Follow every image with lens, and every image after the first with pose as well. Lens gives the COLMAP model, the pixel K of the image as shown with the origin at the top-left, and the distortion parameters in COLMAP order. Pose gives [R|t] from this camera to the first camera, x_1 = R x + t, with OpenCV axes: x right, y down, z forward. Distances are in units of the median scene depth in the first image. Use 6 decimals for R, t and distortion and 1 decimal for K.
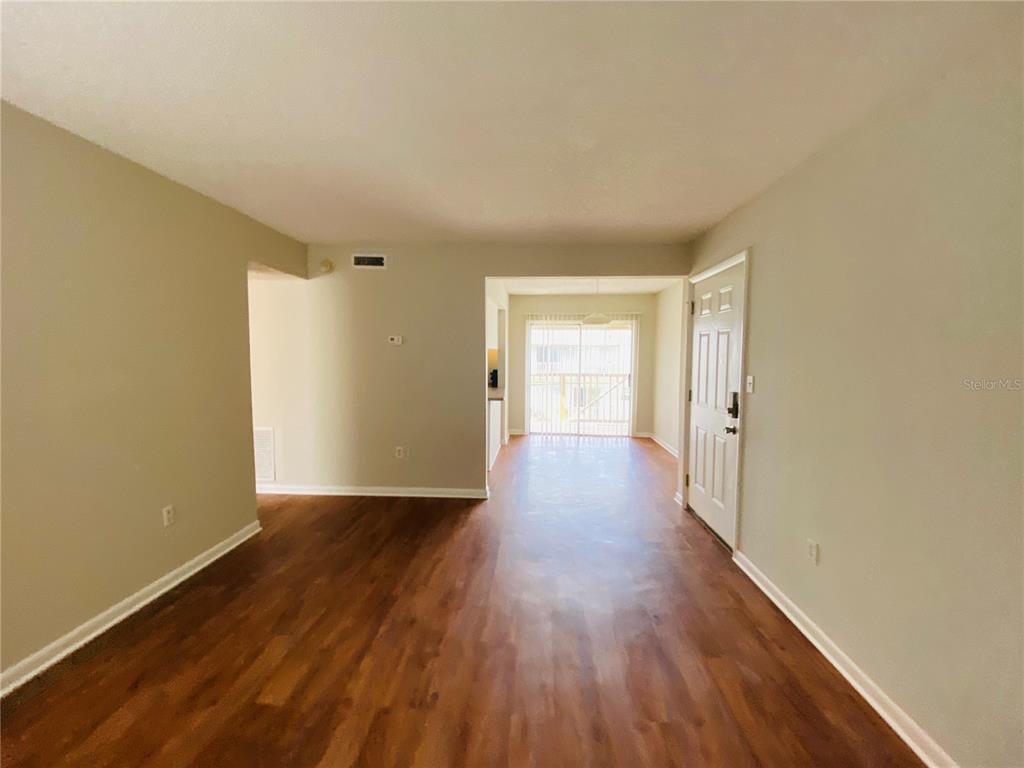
lens RADIAL K [[415.1, 0, 512.0], [0, 415.1, 384.0], [0, 0, 1]] dist [0.017280, -0.018512]
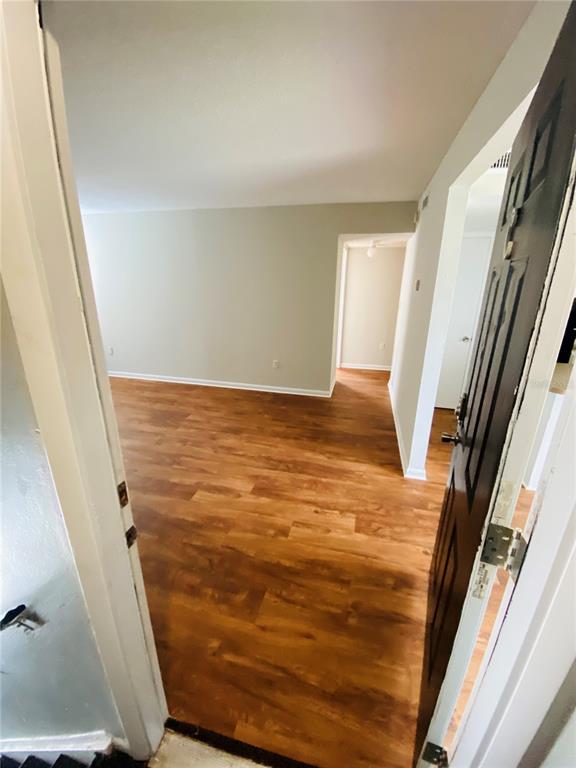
lens RADIAL K [[314.9, 0, 282.1], [0, 314.9, 383.7], [0, 0, 1]] dist [0.019253, -0.019365]
pose [[-0.193164, 0.303366, -0.933090, 0.606662], [-0.076742, 0.943416, 0.322610, -0.109235], [0.978161, 0.133924, -0.158953, 0.910912]]
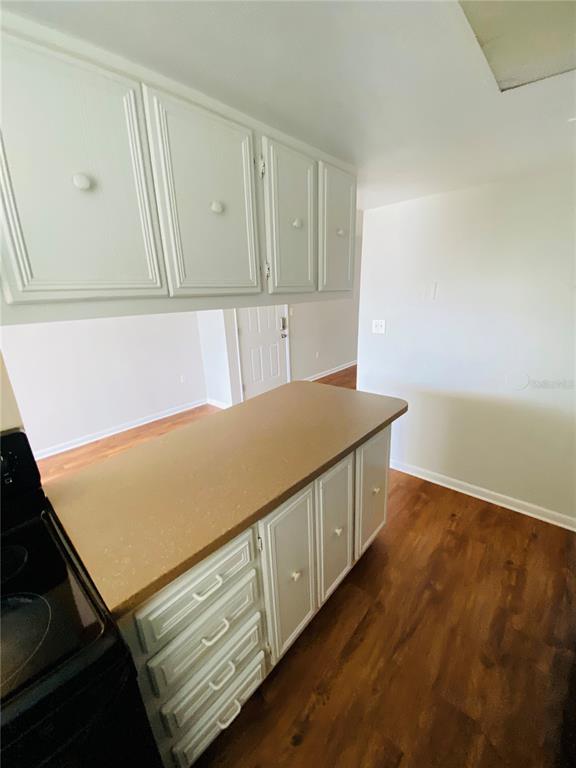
lens RADIAL K [[311.3, 0, 288.0], [0, 311.3, 384.0], [0, 0, 1]] dist [0.017280, -0.018512]
pose [[-0.793777, -0.152795, 0.588703, -0.382618], [0.068310, 0.939409, 0.335924, -0.157768], [-0.604360, 0.306863, -0.735244, 1.799126]]
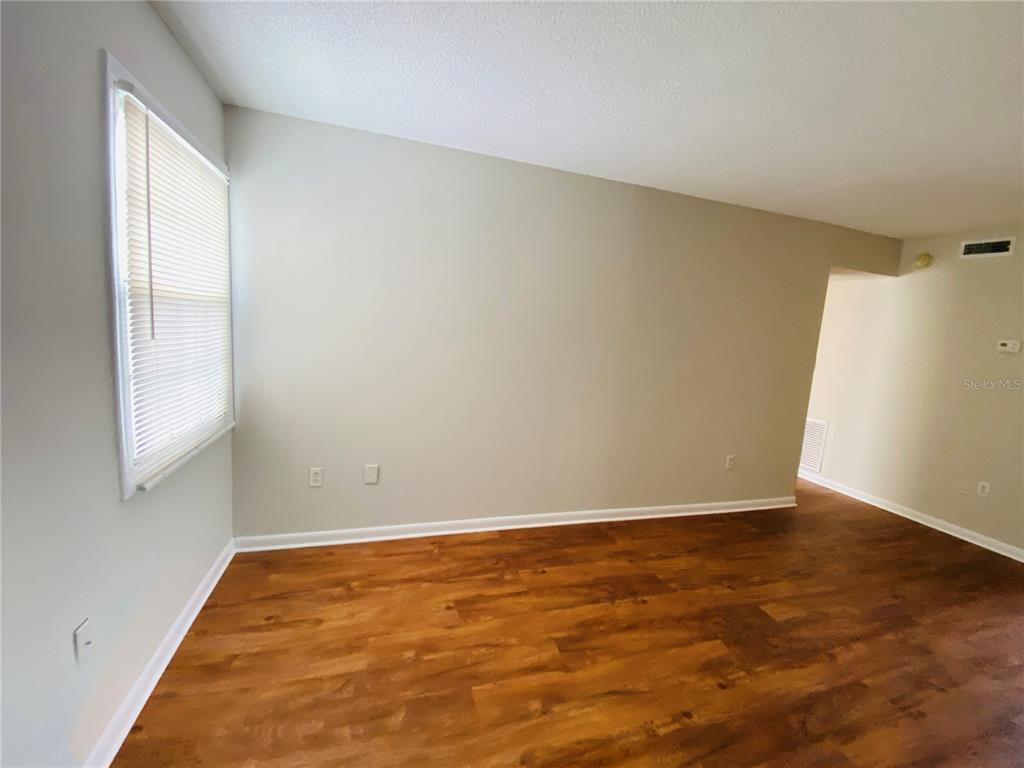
lens RADIAL K [[413.7, 0, 512.0], [0, 413.7, 384.0], [0, 0, 1]] dist [0.010072, -0.018489]
pose [[0.347792, 0.135589, -0.927716, 0.108705], [-0.135690, 0.986349, 0.093290, 0.021063], [0.927701, 0.093436, 0.361442, -0.128604]]
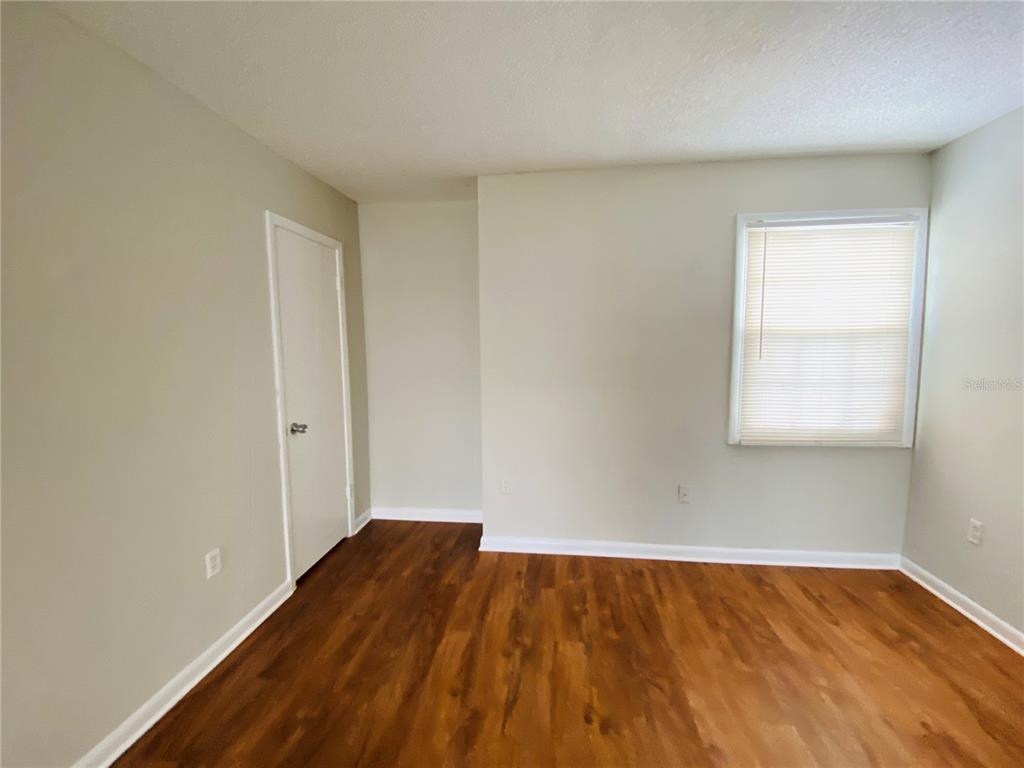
lens RADIAL K [[415.1, 0, 512.0], [0, 415.1, 384.0], [0, 0, 1]] dist [0.017280, -0.018512]
pose [[-0.998629, -0.007749, 0.051769, -0.010272], [0.001607, 0.983977, 0.178286, -0.019623], [-0.052321, 0.178124, -0.982616, 0.378955]]
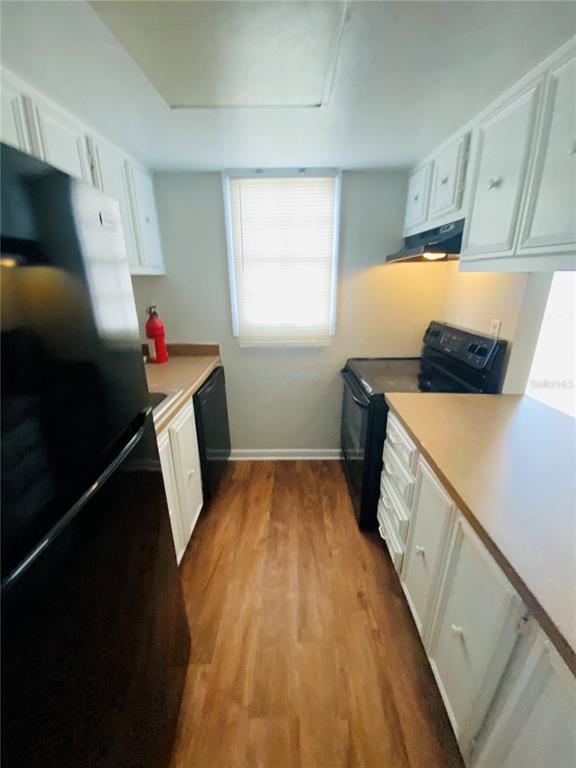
lens RADIAL K [[311.3, 0, 288.0], [0, 311.3, 384.0], [0, 0, 1]] dist [0.017280, -0.018512]
pose [[0.998088, -0.031891, 0.052949, -0.374874], [0.017696, 0.968193, 0.249579, -0.102497], [-0.059224, -0.248165, 0.966906, 1.311774]]
